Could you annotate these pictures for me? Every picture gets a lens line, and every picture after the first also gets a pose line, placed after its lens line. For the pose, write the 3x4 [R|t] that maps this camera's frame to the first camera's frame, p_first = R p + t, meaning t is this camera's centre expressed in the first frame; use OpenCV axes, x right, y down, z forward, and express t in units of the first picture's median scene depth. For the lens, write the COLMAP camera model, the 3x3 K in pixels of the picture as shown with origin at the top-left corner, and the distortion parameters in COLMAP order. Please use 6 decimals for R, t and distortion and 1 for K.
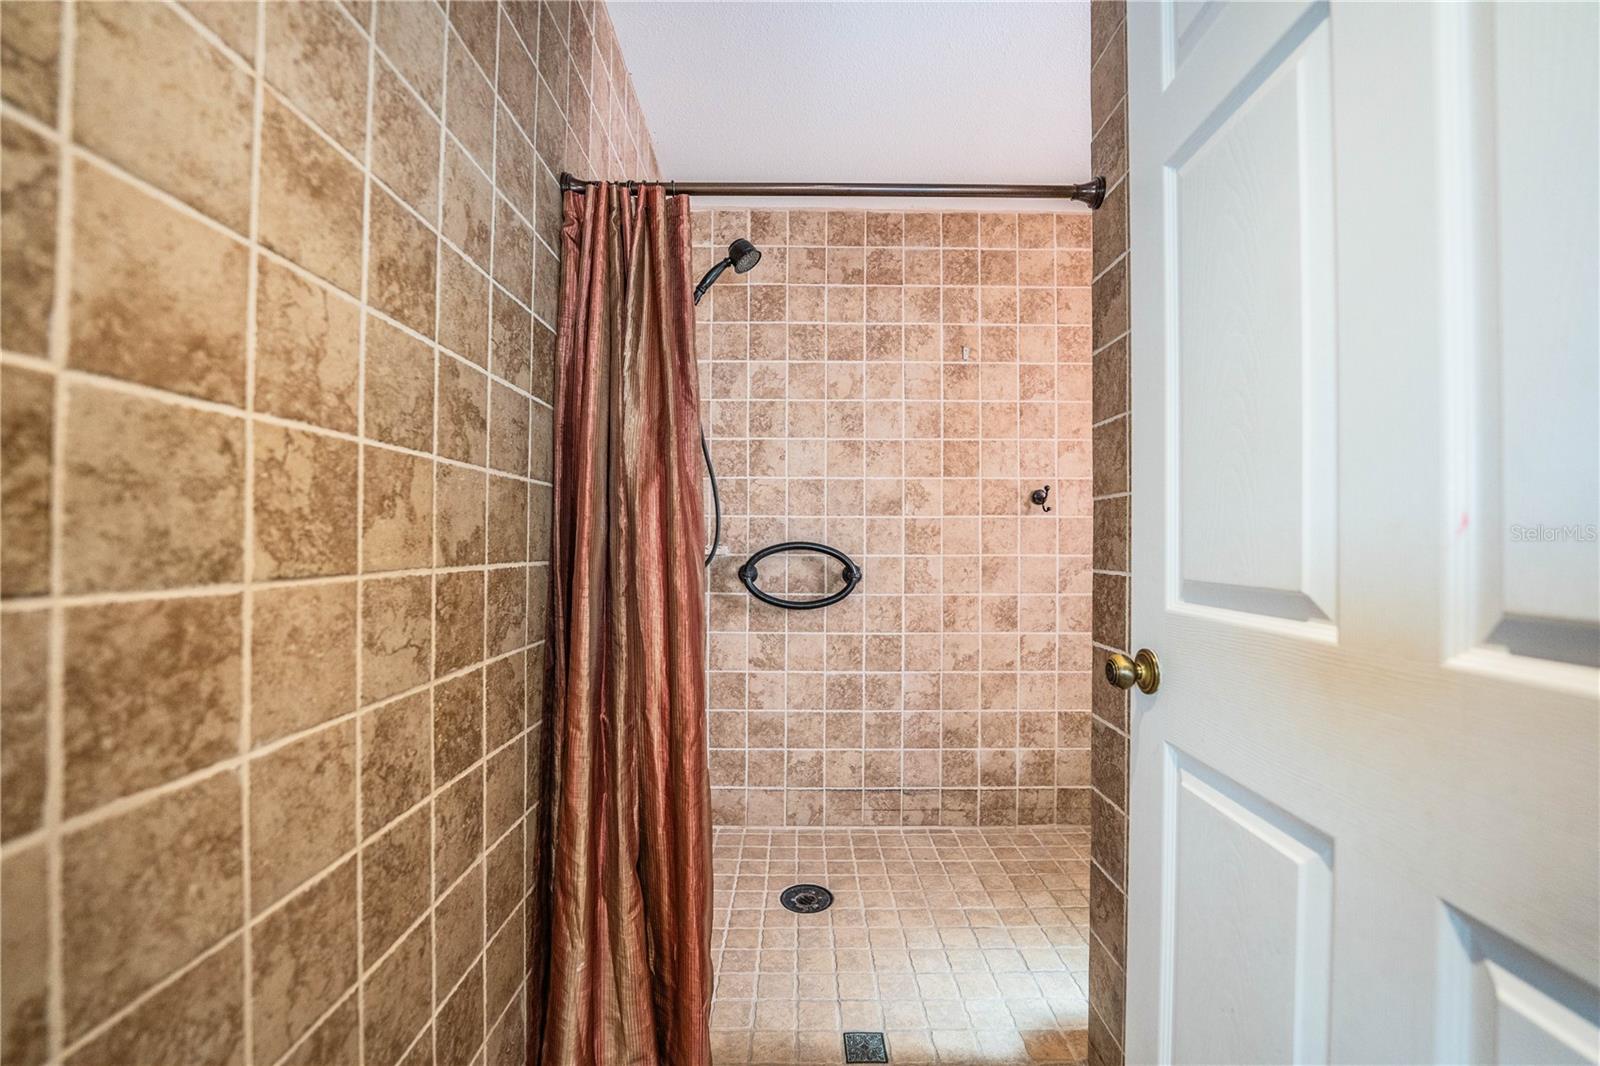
lens RADIAL K [[640.0, 0, 816.2], [0, 640.0, 537.9], [0, 0, 1]] dist [0.002294, -0.001895]
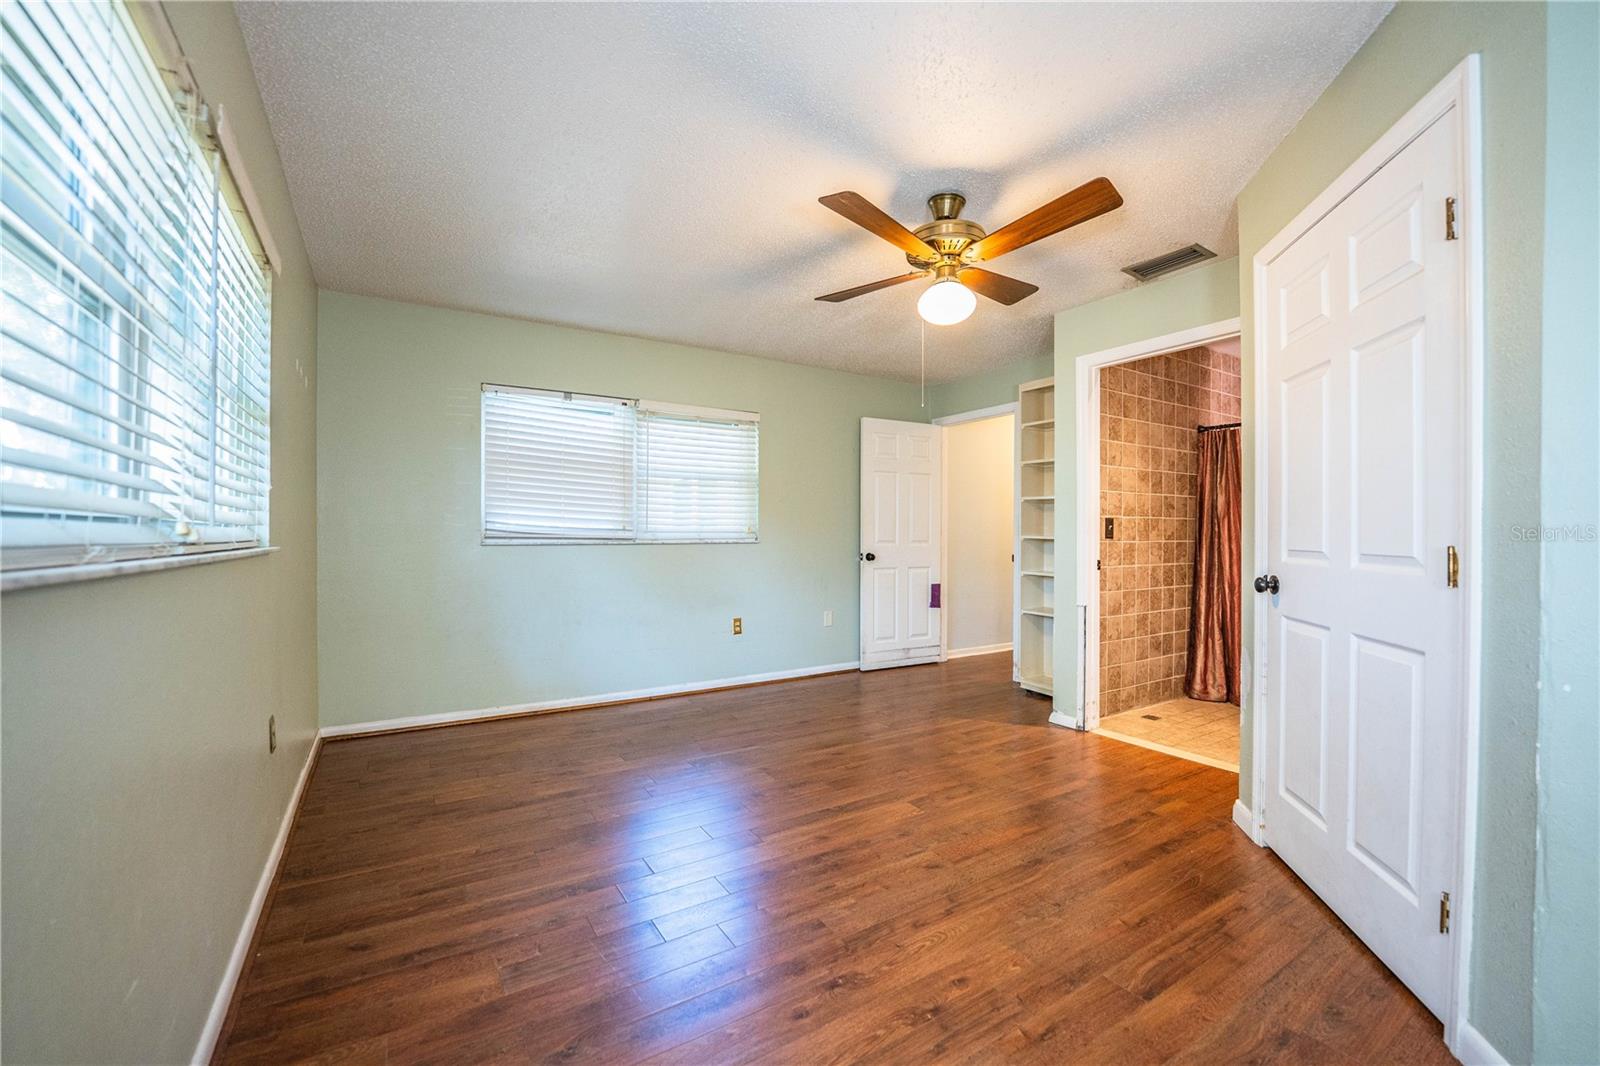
lens RADIAL K [[640.0, 0, 809.2], [0, 640.0, 537.7], [0, 0, 1]] dist [0.002294, -0.001895]
pose [[0.502595, 0.002440, -0.864519, 1.808748], [0.008594, 0.999933, 0.007818, -0.027959], [0.864479, -0.011359, 0.502540, -3.014704]]
